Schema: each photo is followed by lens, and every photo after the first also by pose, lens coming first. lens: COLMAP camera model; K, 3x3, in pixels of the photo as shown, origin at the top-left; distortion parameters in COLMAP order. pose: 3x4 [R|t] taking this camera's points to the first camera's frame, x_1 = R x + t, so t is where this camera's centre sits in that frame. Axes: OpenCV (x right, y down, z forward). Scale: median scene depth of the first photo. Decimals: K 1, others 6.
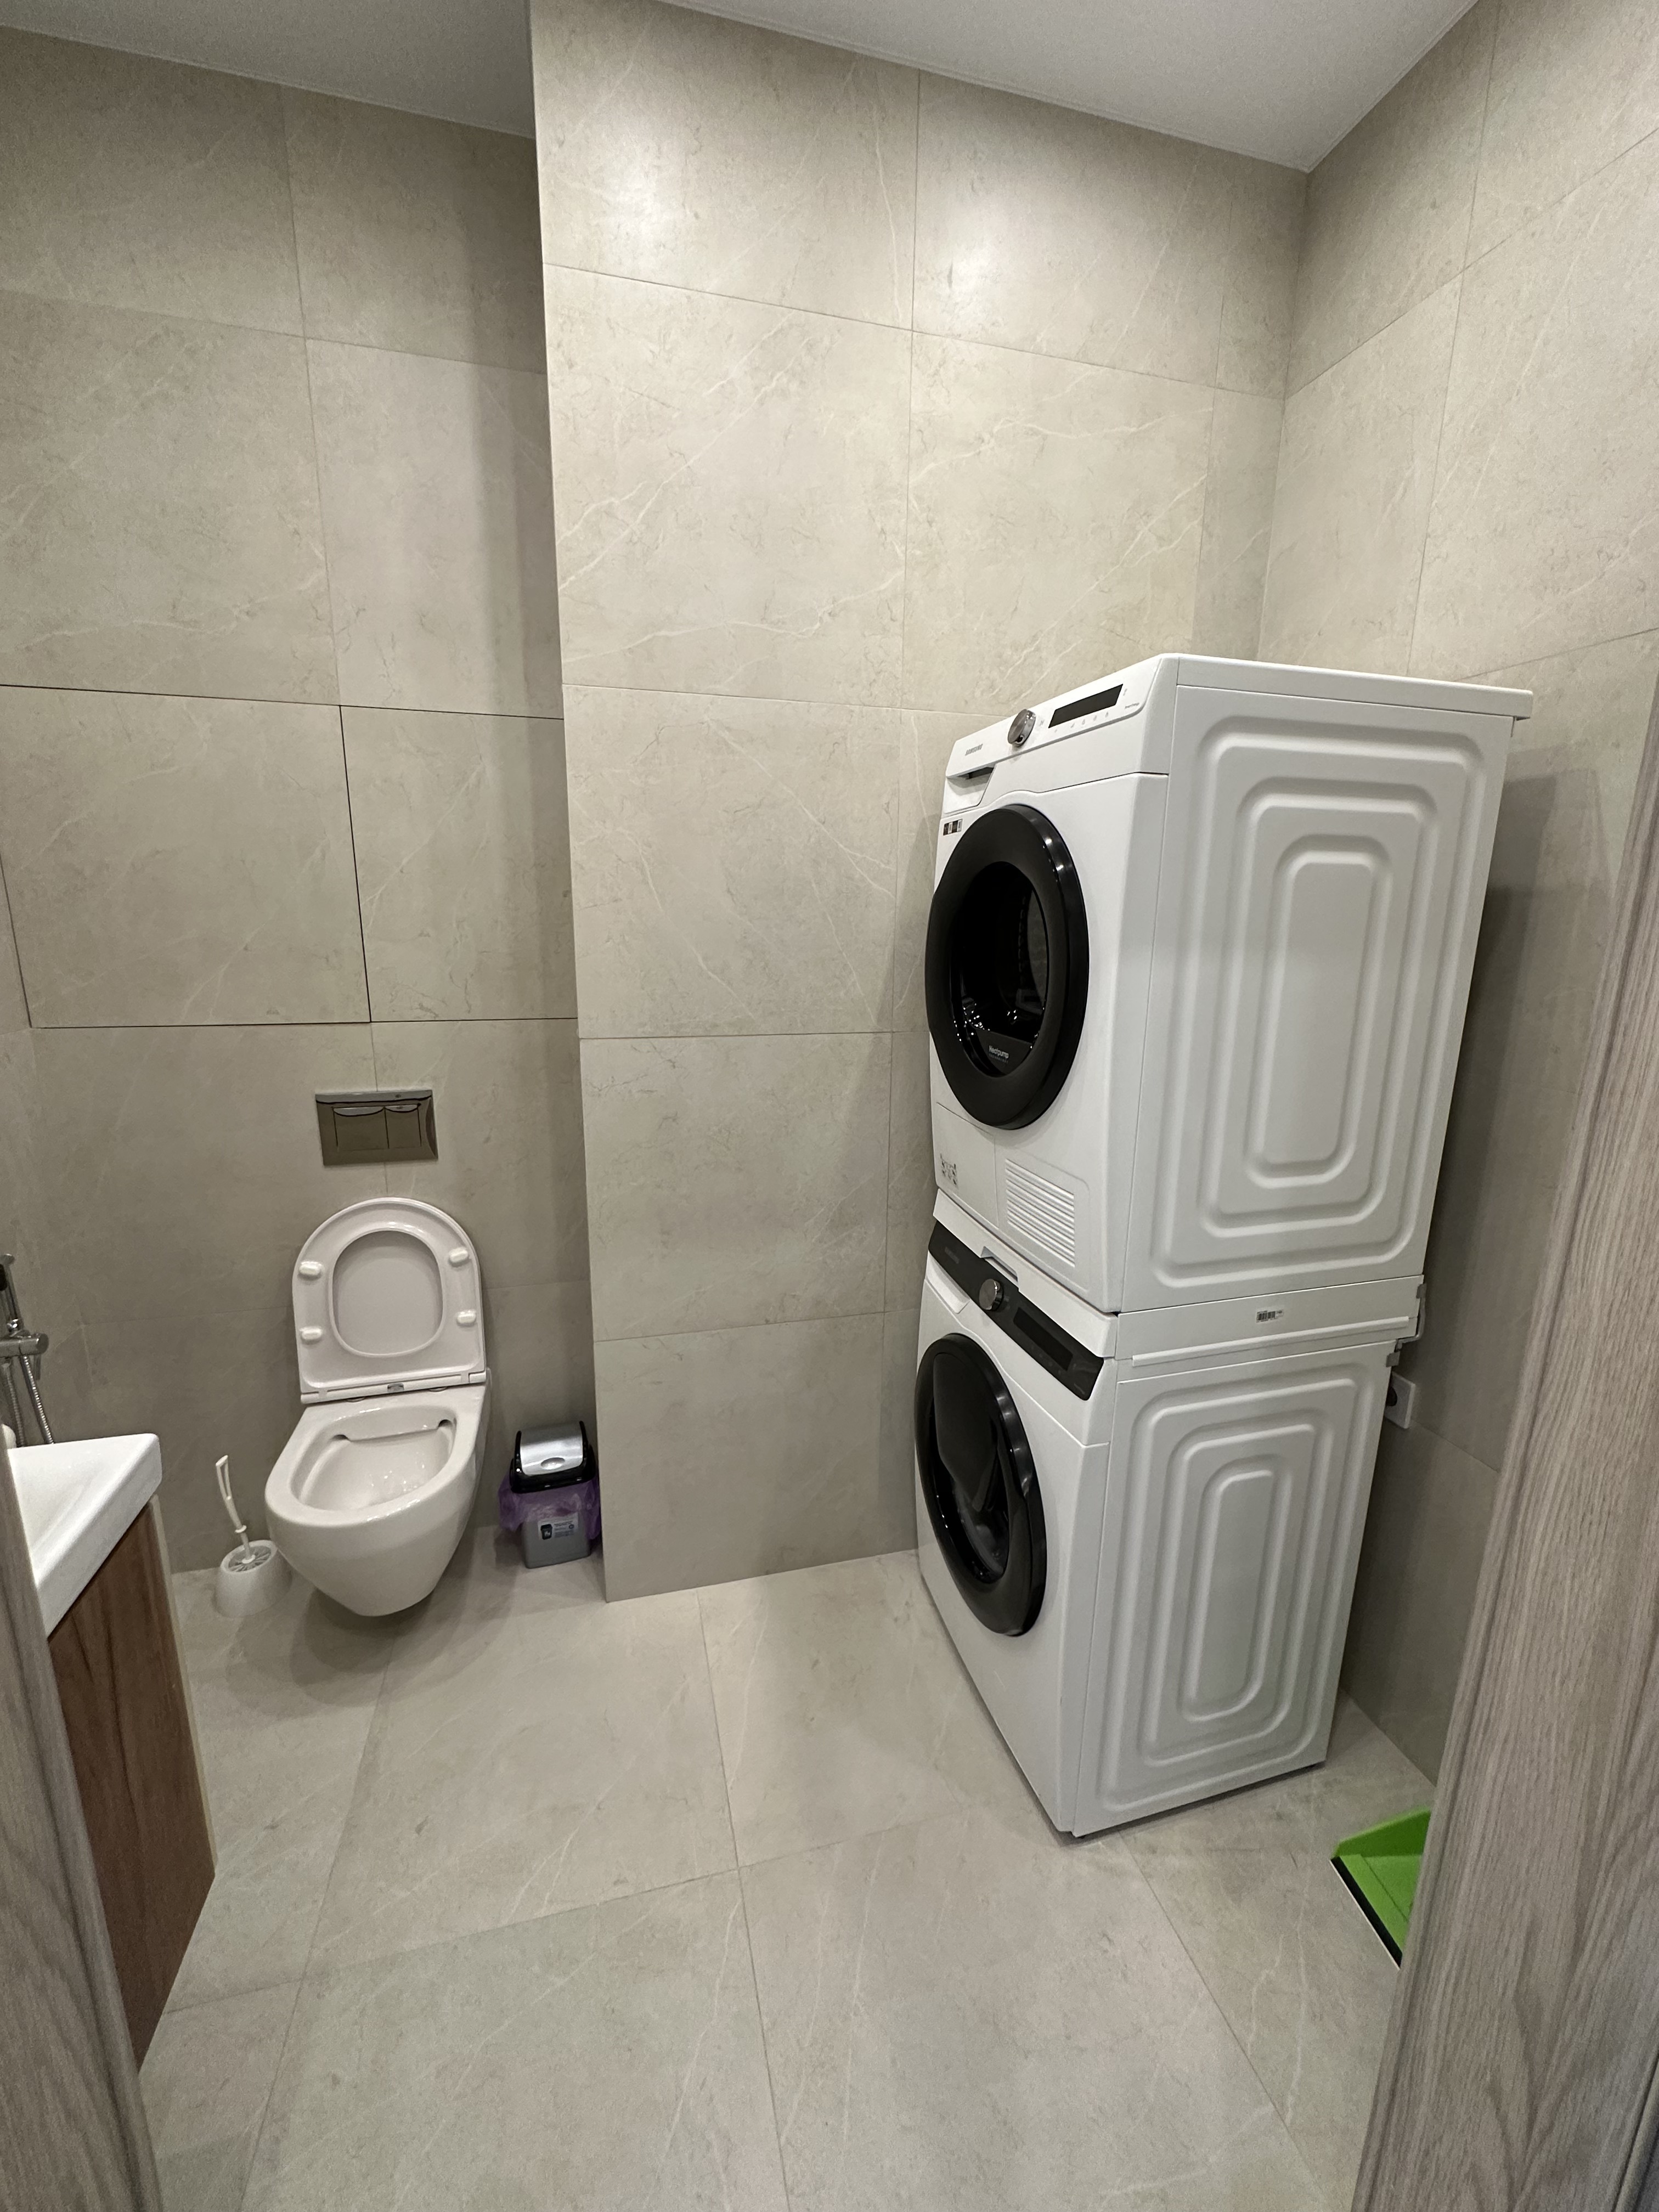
lens RADIAL K [[884.9, 0, 831.2], [0, 884.9, 1101.8], [0, 0, 1]] dist [-0.003349, 0.000376]
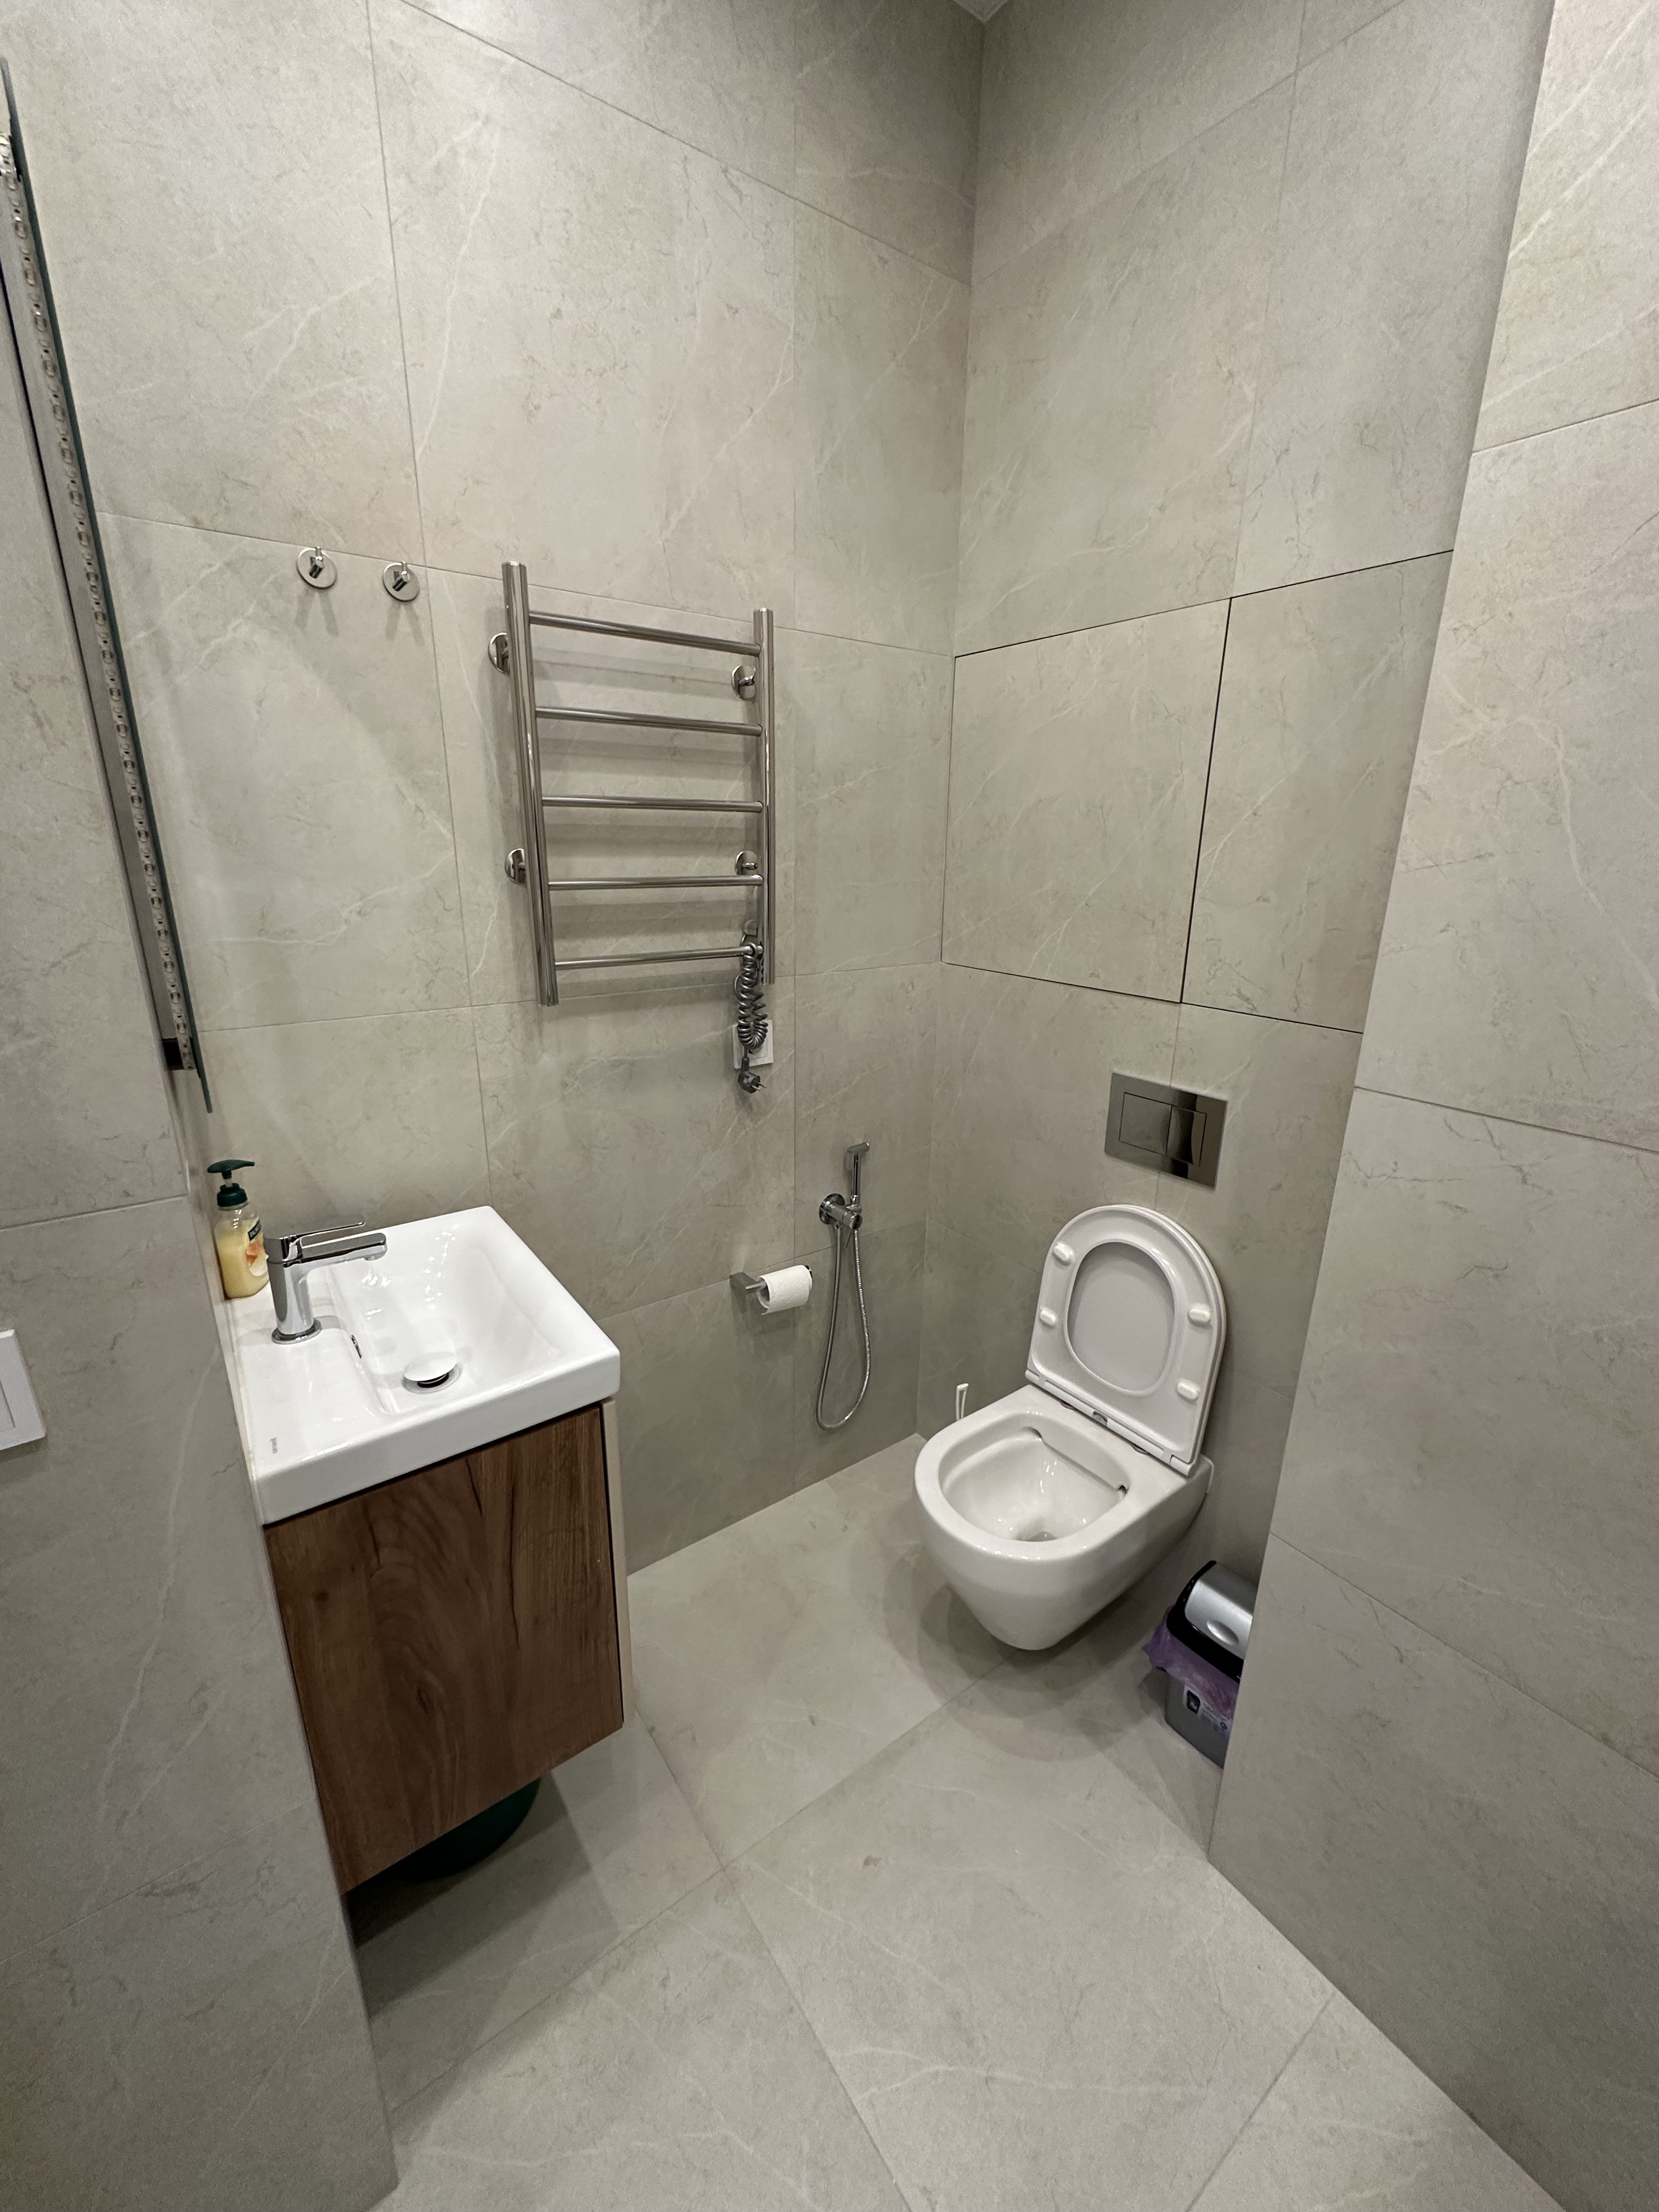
lens RADIAL K [[887.3, 0, 826.9], [0, 887.3, 1102.3], [0, 0, 1]] dist [-0.003964, -0.000009]
pose [[0.366028, 0.258058, -0.894108, 0.134955], [-0.205027, 0.959537, 0.193009, -0.109216], [0.907738, 0.112670, 0.404126, 0.449205]]
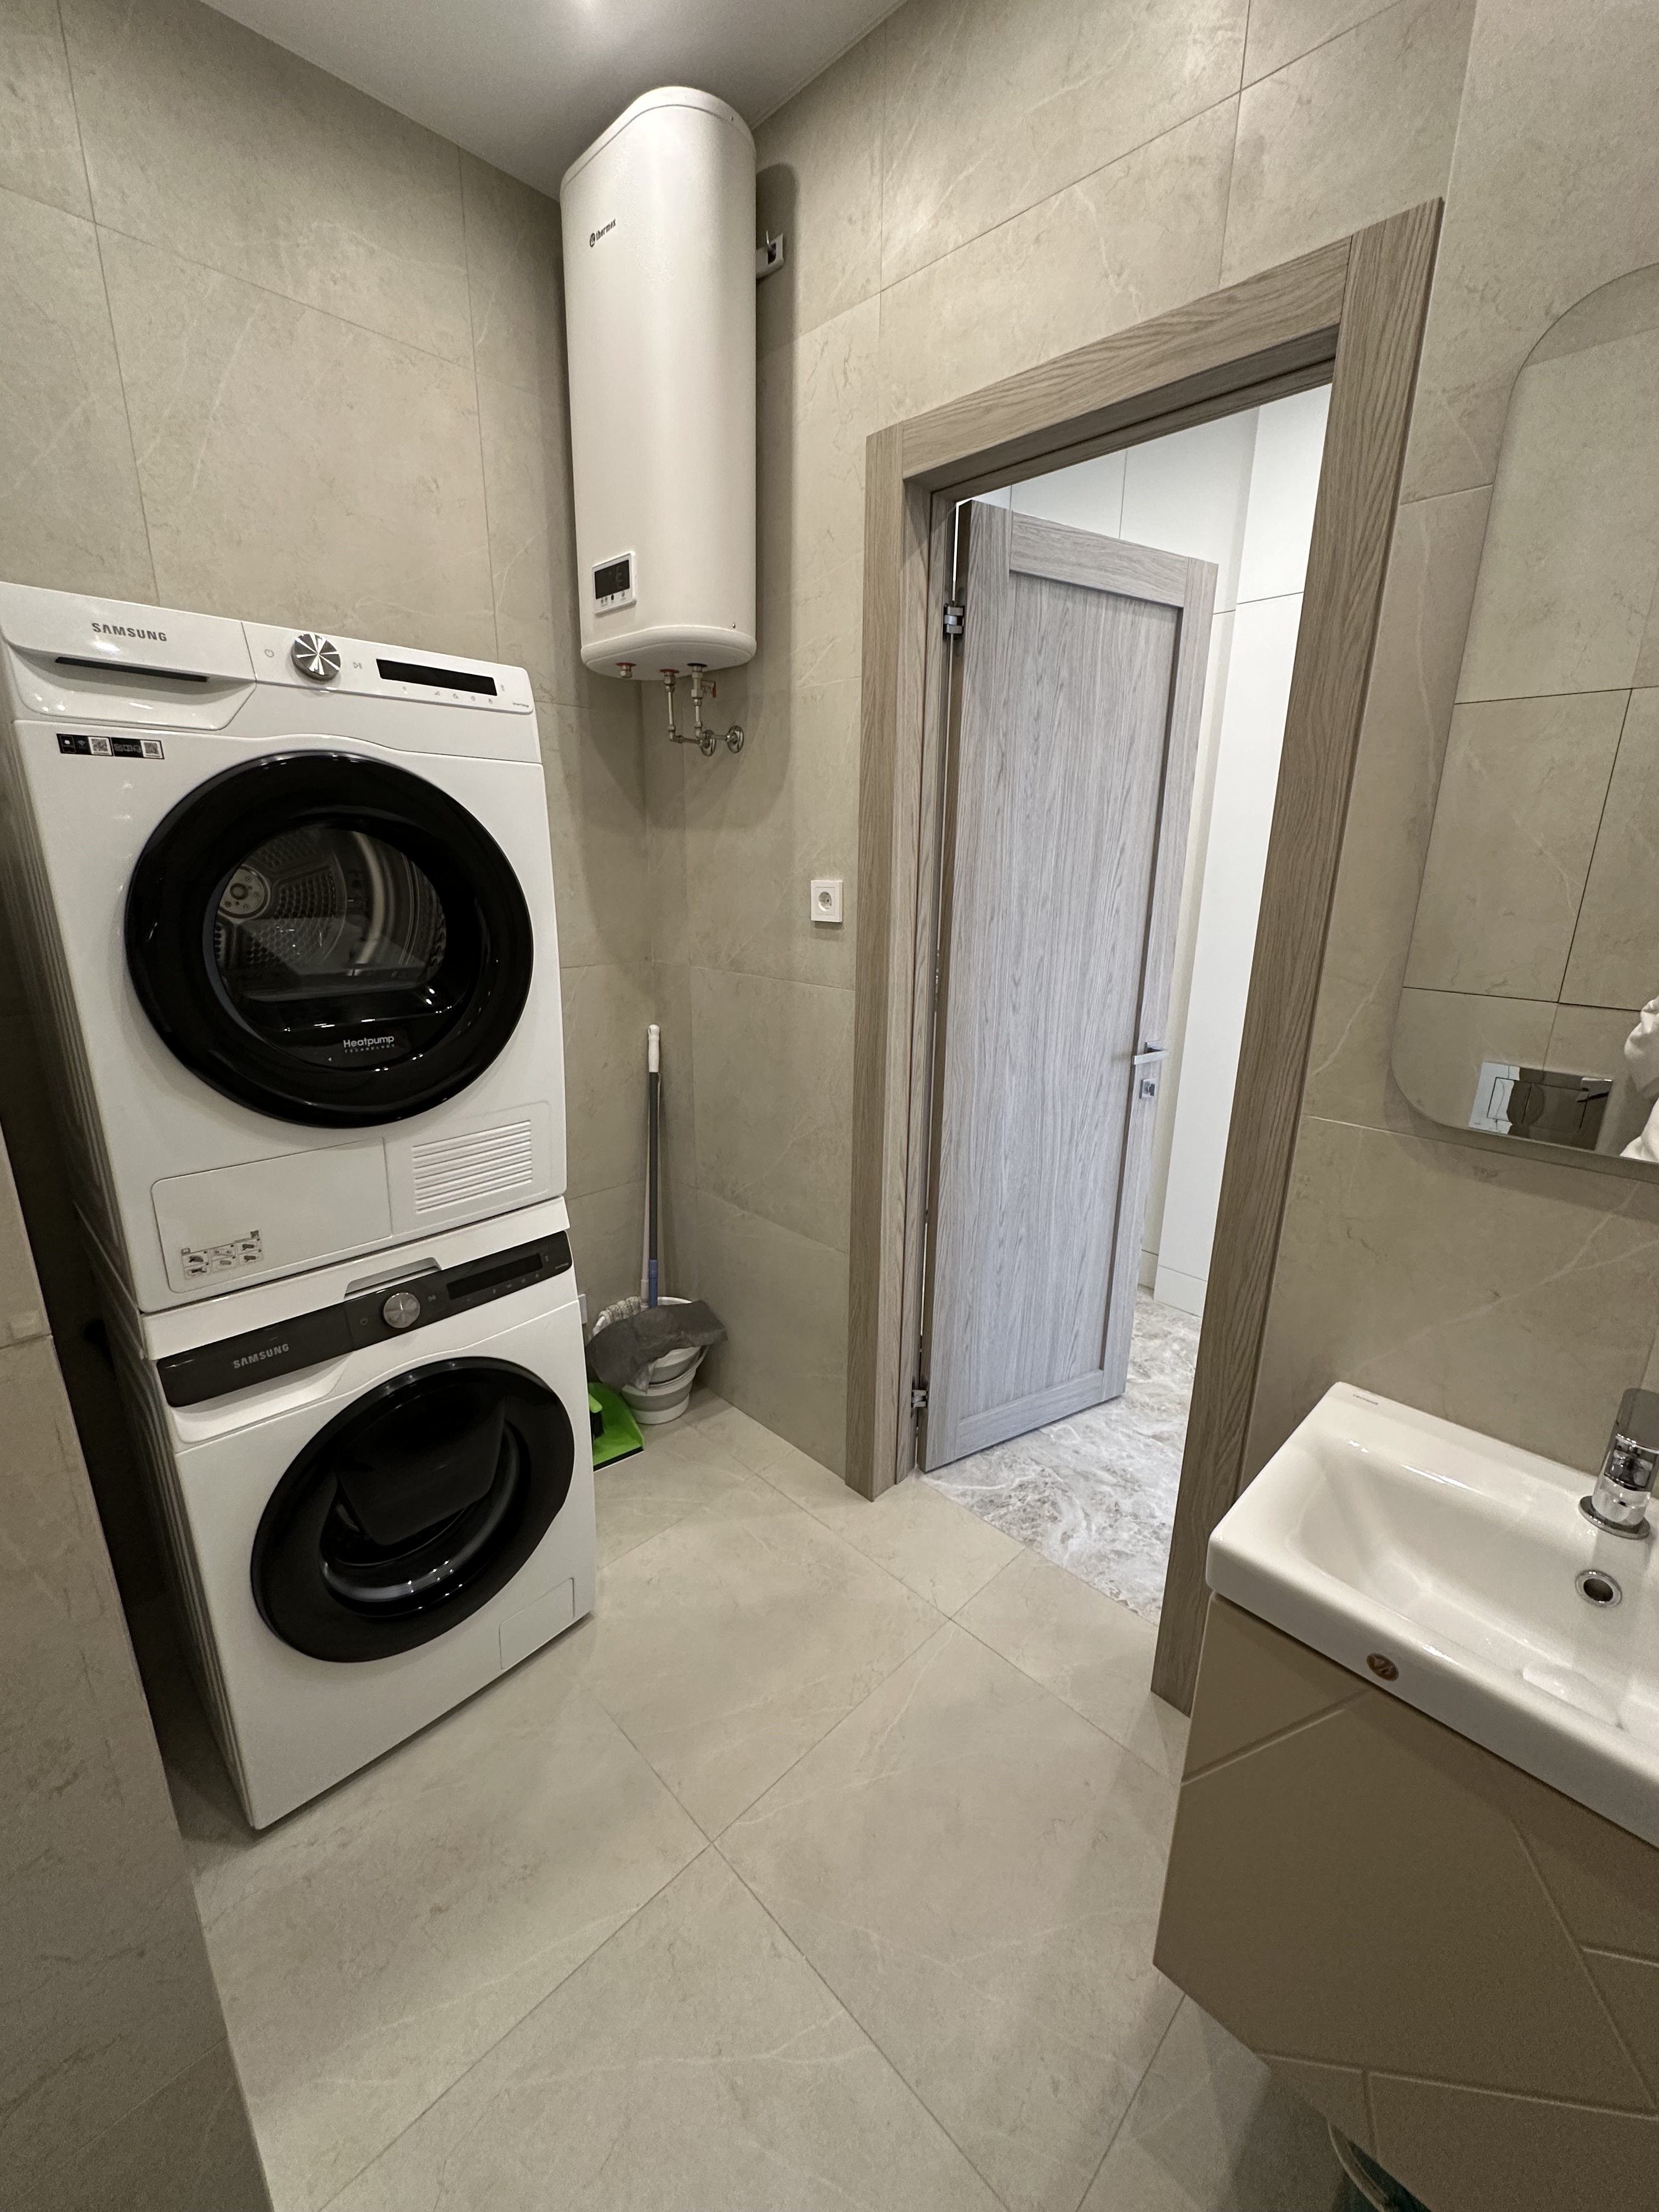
lens RADIAL K [[884.9, 0, 831.2], [0, 884.9, 1101.8], [0, 0, 1]] dist [-0.003349, 0.000376]
pose [[-0.508468, -0.250036, 0.823980, -0.701033], [0.162988, 0.911668, 0.377222, -0.231824], [-0.845515, 0.326104, -0.422801, 0.912080]]
